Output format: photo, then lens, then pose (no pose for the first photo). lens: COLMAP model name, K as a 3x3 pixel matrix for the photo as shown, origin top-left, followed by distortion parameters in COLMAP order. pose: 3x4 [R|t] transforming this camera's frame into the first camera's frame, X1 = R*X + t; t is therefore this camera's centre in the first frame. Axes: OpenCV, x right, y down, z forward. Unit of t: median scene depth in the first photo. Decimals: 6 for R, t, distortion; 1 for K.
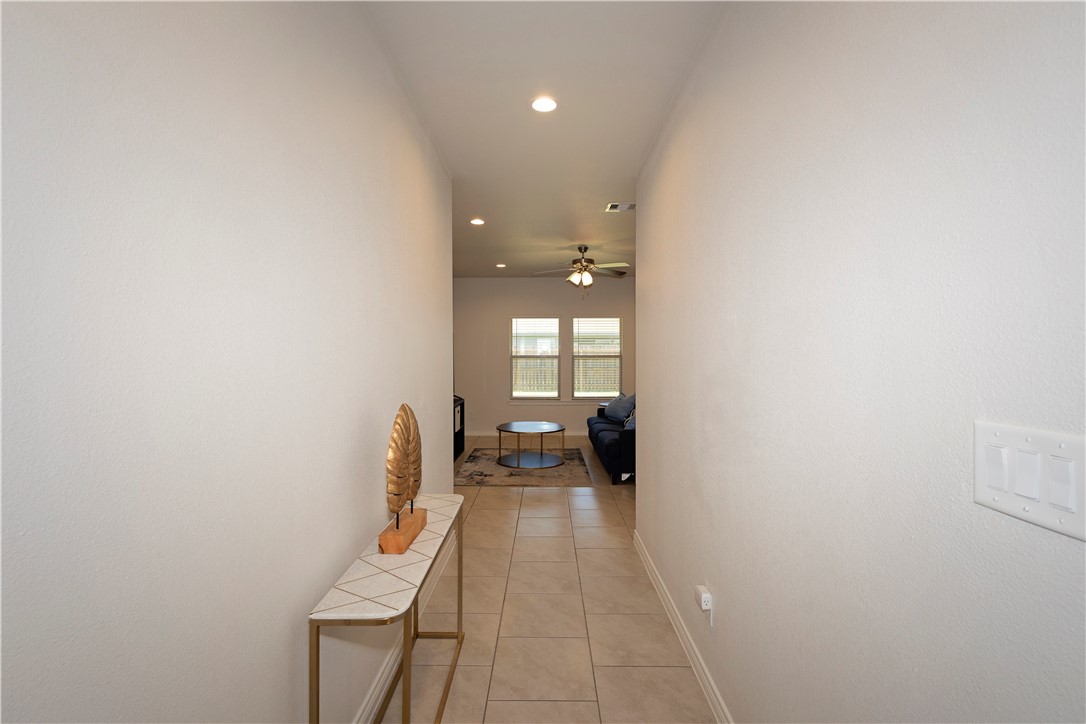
lens RADIAL K [[496.2, 0, 542.4], [0, 496.2, 359.2], [0, 0, 1]] dist [0.002841, 0.000254]
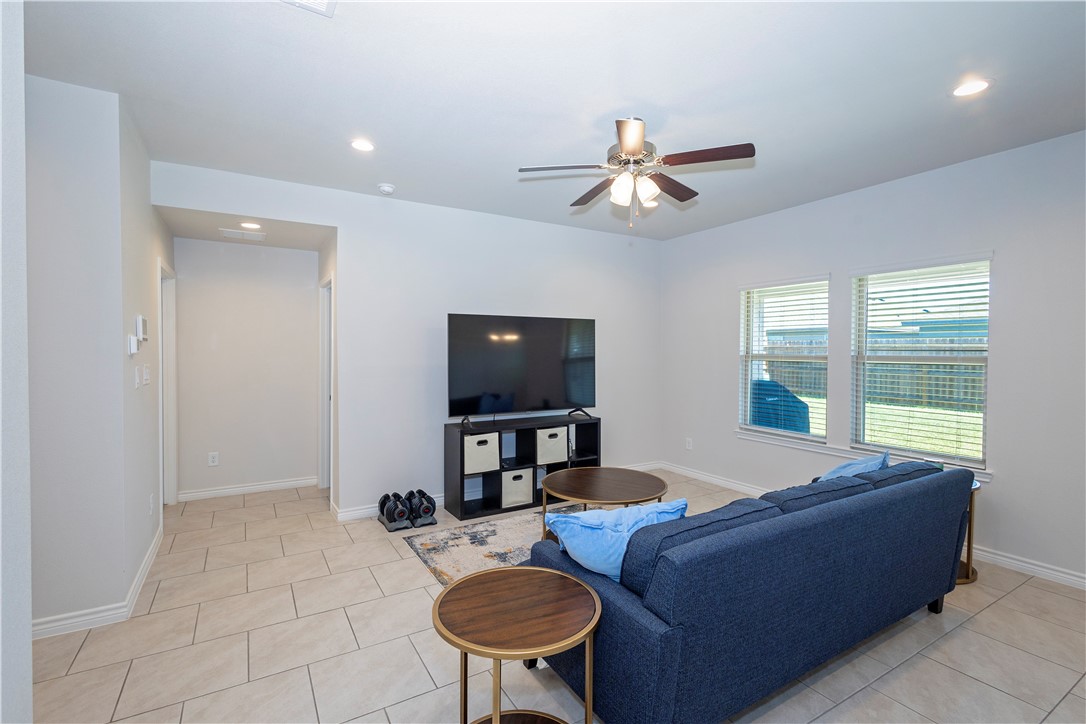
lens RADIAL K [[496.2, 0, 542.4], [0, 496.2, 359.2], [0, 0, 1]] dist [0.002841, 0.000254]
pose [[0.513743, 0.015328, -0.857807, 0.360388], [0.003109, 0.999801, 0.019727, -0.015271], [0.857939, -0.012801, 0.513593, 0.577607]]
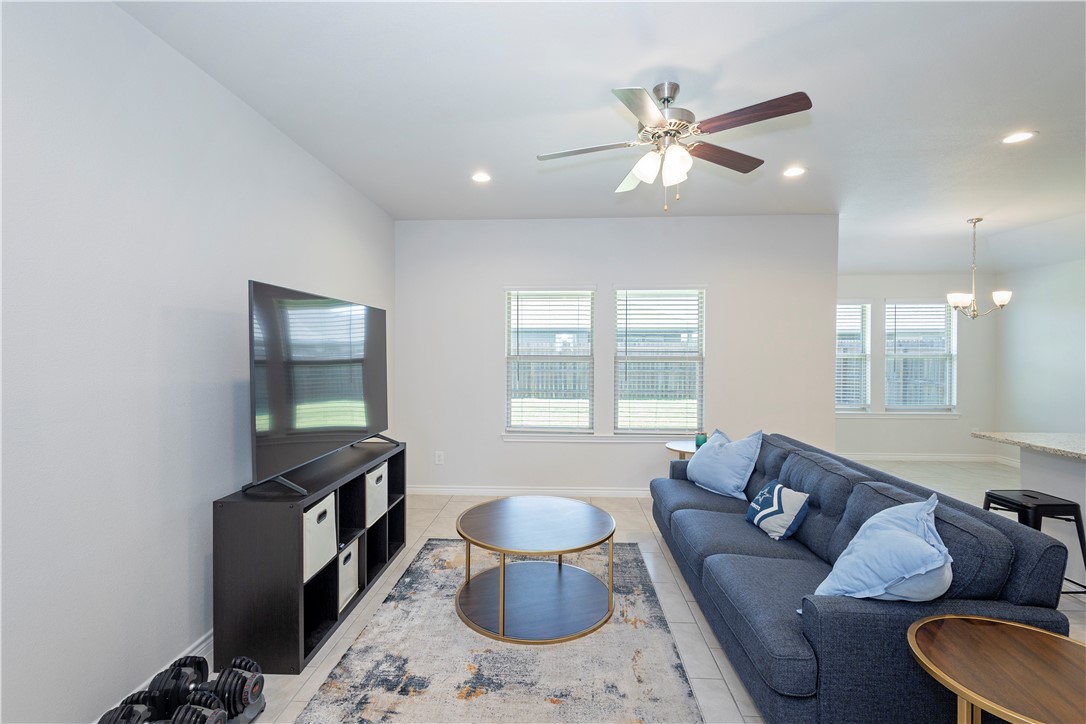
lens RADIAL K [[496.2, 0, 542.4], [0, 496.2, 359.2], [0, 0, 1]] dist [0.002841, 0.000254]
pose [[0.999139, -0.000655, -0.041473, 0.000998], [0.001354, 0.999858, 0.016809, -0.014670], [0.041456, -0.016851, 0.998998, 0.498714]]
